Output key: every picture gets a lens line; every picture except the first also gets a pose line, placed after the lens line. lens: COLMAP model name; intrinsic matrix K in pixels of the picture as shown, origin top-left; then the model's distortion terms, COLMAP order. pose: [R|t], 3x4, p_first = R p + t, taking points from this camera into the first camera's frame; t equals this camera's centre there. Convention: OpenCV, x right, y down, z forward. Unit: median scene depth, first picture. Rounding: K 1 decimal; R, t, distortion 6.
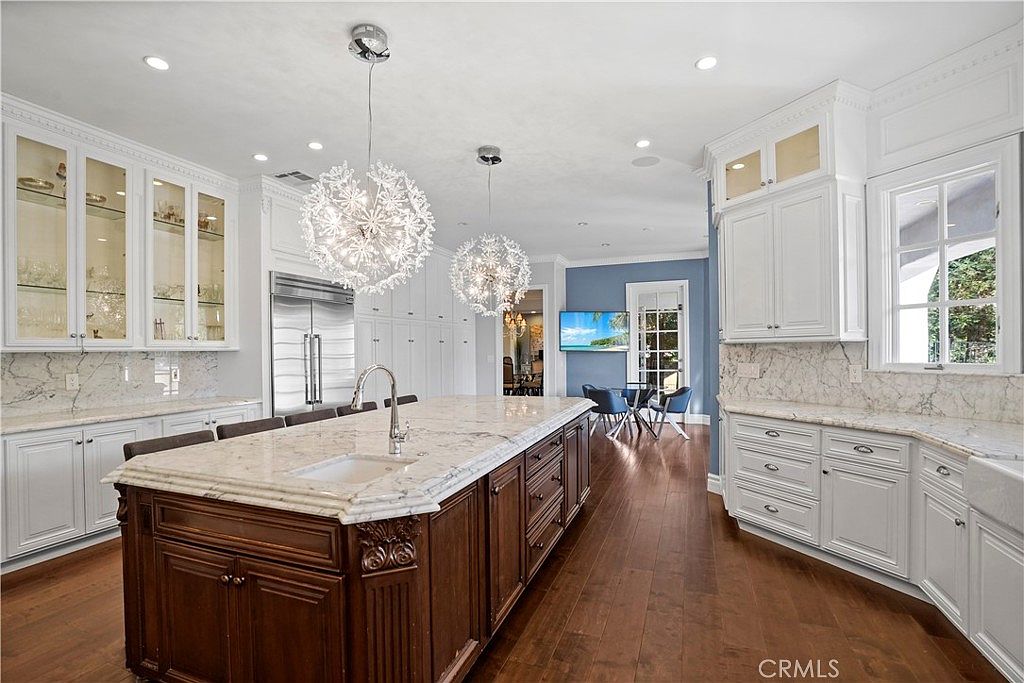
lens RADIAL K [[474.3, 0, 513.7], [0, 474.3, 348.2], [0, 0, 1]] dist [-0.001373, 0.000082]
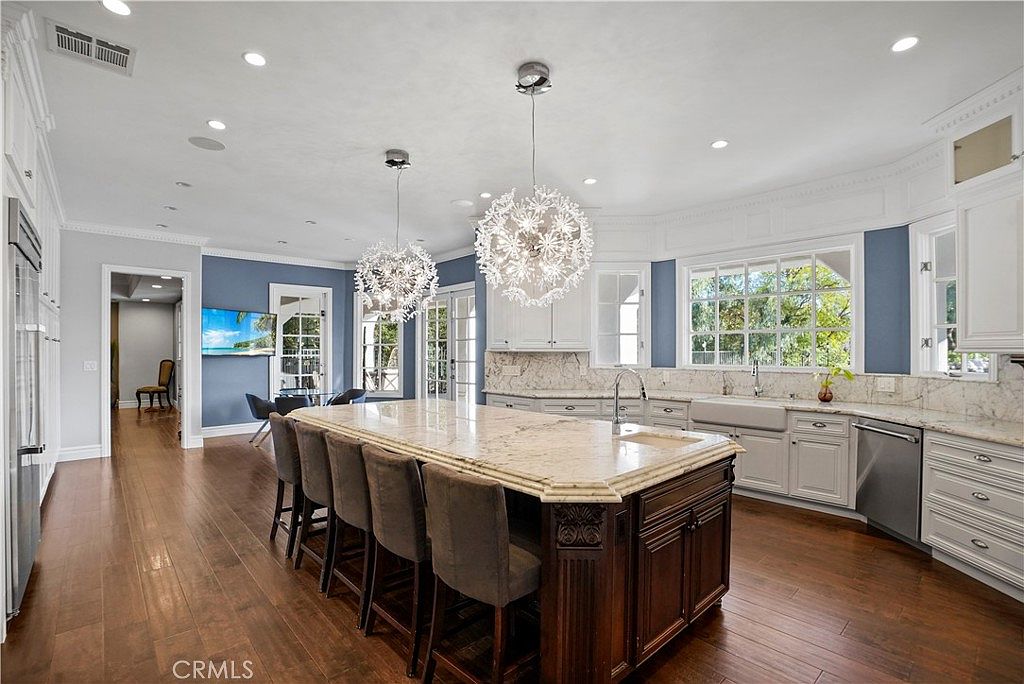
lens RADIAL K [[474.3, 0, 512.8], [0, 474.3, 349.9], [0, 0, 1]] dist [-0.001373, 0.000082]
pose [[0.486393, 0.013893, 0.873630, -0.352899], [-0.009309, 0.999899, -0.010718, -0.000242], [-0.873691, -0.002919, 0.486473, 0.135109]]
